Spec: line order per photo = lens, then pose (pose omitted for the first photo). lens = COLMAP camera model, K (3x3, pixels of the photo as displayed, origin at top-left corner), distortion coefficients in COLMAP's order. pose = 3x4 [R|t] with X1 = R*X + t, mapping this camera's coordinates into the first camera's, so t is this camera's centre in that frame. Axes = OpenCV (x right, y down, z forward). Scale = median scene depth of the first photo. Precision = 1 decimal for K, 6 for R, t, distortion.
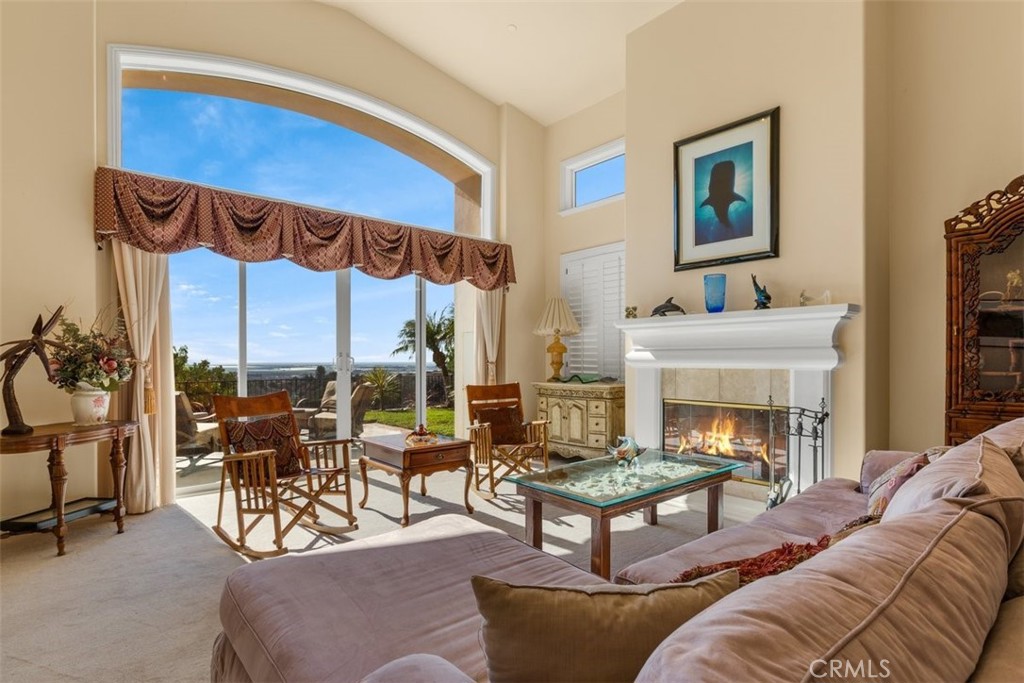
lens RADIAL K [[510.3, 0, 513.9], [0, 510.3, 357.2], [0, 0, 1]] dist [0.001679, 0.000348]
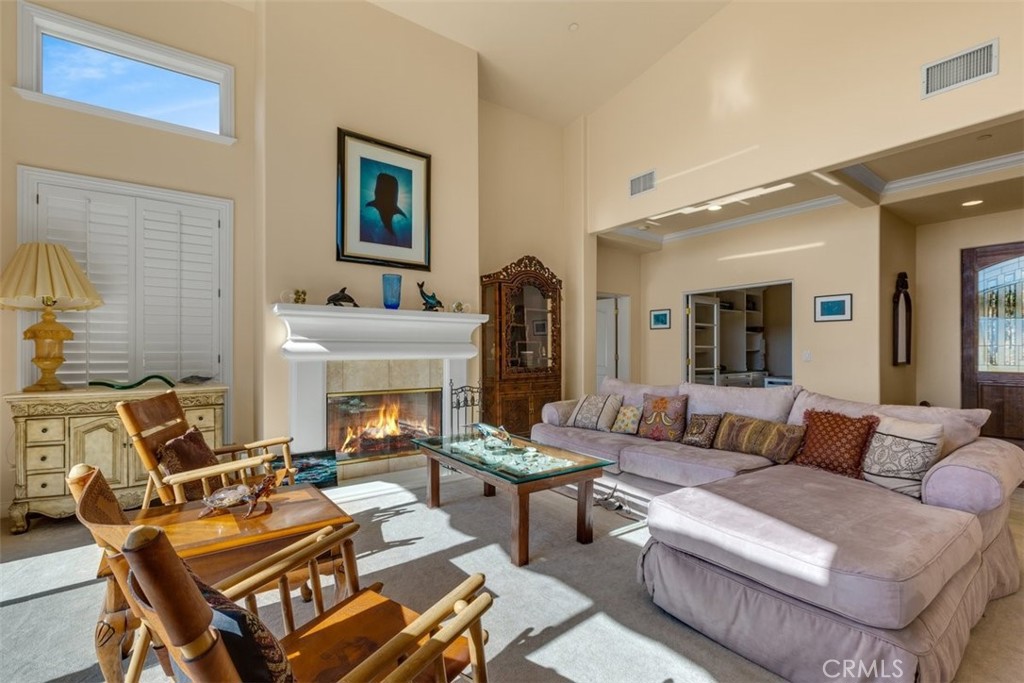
lens RADIAL K [[463.4, 0, 513.4], [0, 463.4, 344.2], [0, 0, 1]] dist [-0.003126, -0.000238]
pose [[0.072386, 0.013310, 0.997288, -0.549313], [-0.003926, 0.999907, -0.013060, 0.000943], [-0.997369, -0.002970, 0.072431, 0.620653]]
